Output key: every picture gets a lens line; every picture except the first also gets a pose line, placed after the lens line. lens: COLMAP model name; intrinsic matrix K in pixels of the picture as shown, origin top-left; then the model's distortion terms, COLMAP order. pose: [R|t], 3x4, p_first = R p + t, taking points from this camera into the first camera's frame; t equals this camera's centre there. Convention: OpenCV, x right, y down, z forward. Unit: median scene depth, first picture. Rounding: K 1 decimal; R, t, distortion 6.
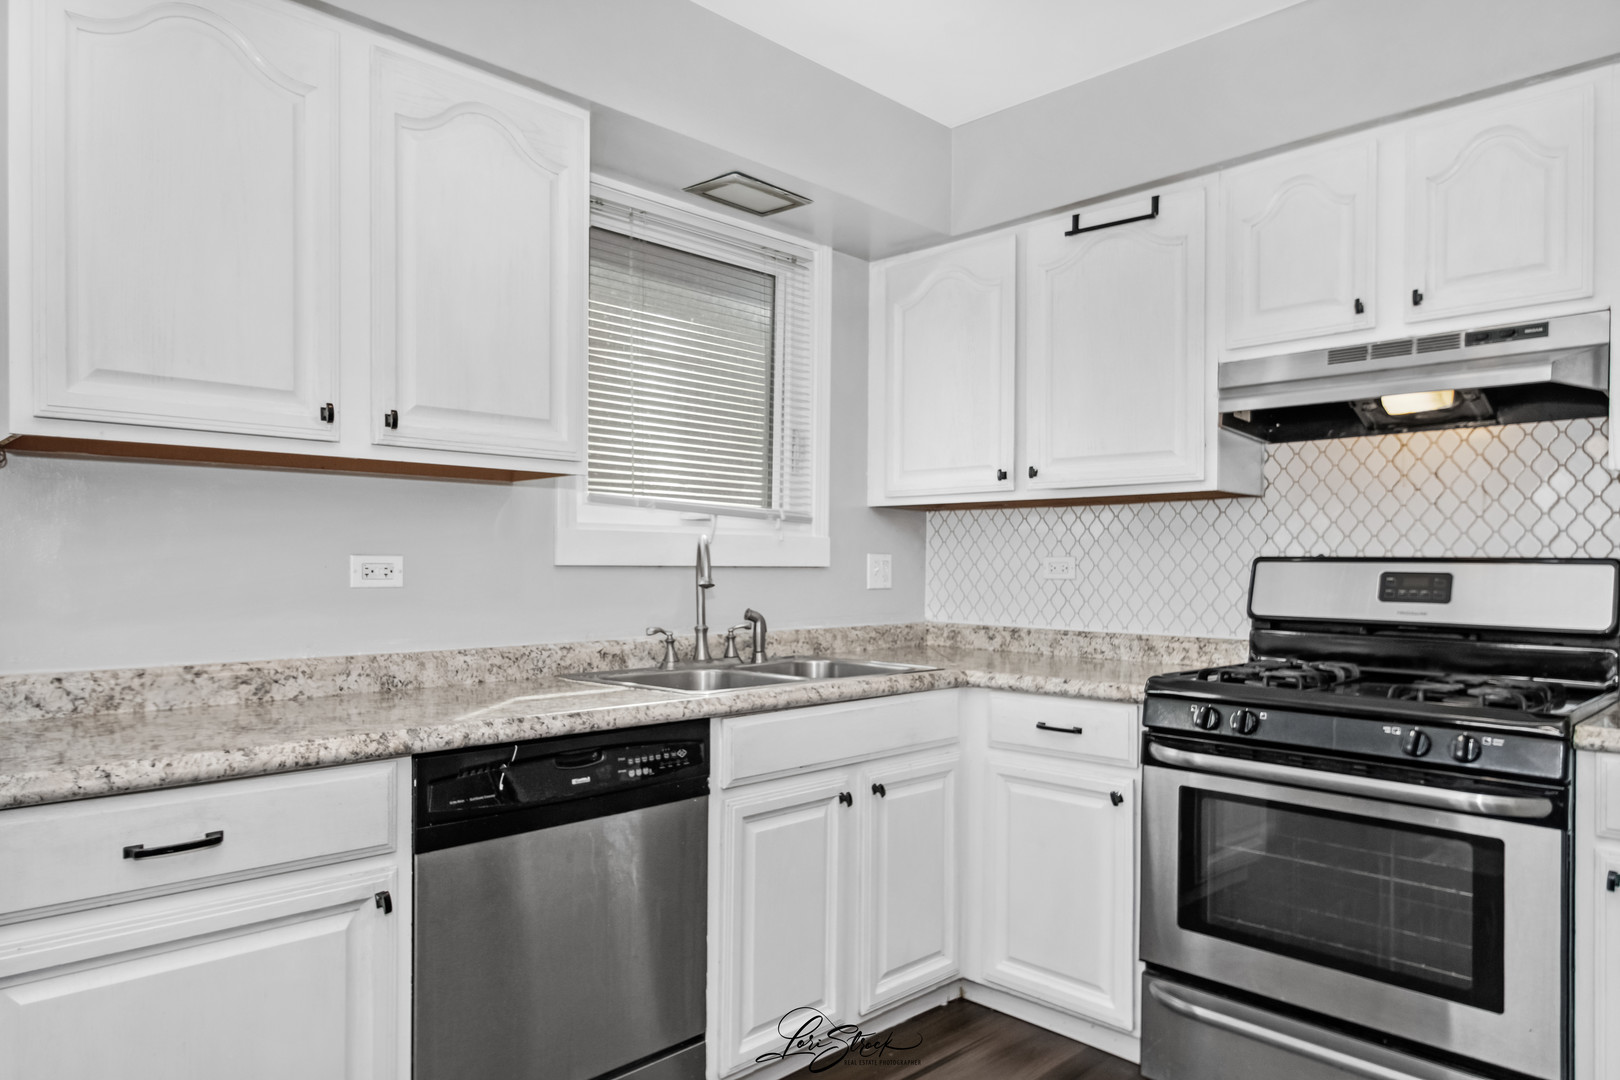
lens RADIAL K [[1031.5, 0, 863.8], [0, 1031.5, 570.6], [0, 0, 1]] dist [-0.029333, -0.001093]
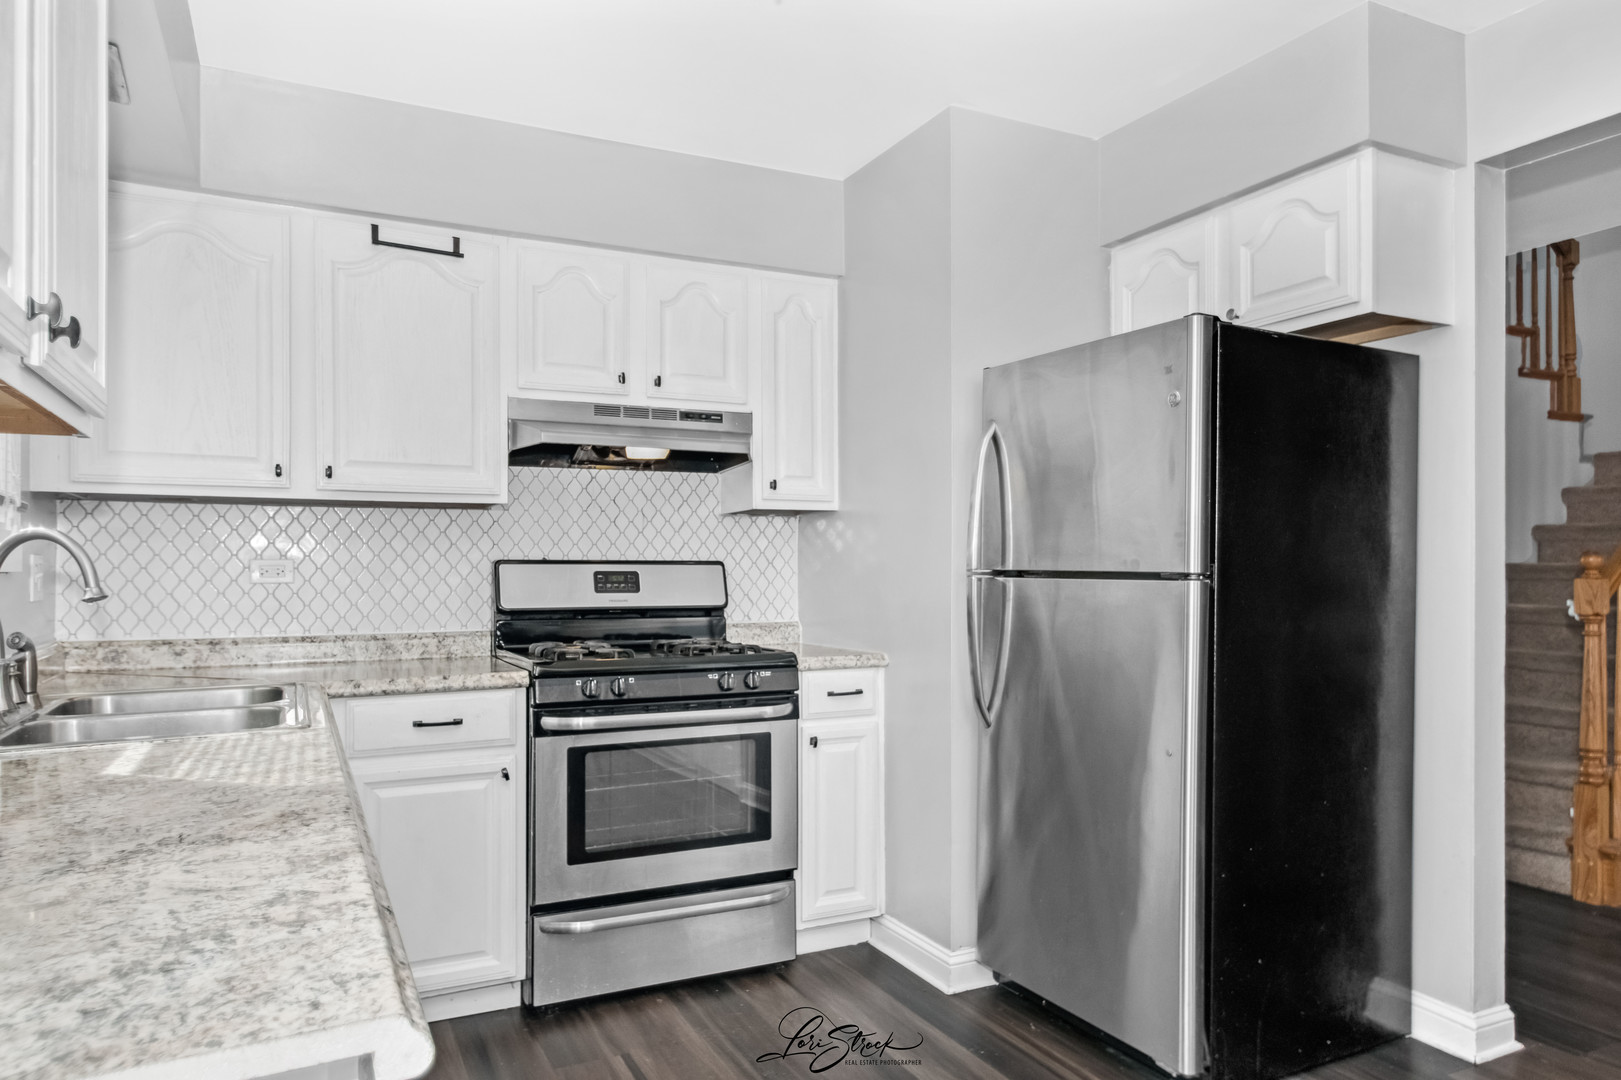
lens RADIAL K [[1032.2, 0, 818.2], [0, 1032.2, 542.6], [0, 0, 1]] dist [-0.029333, -0.001093]
pose [[0.302406, 0.016229, 0.953041, -0.689796], [0.009916, 0.999747, -0.020171, -0.006184], [-0.953128, 0.015550, 0.302168, 0.306345]]
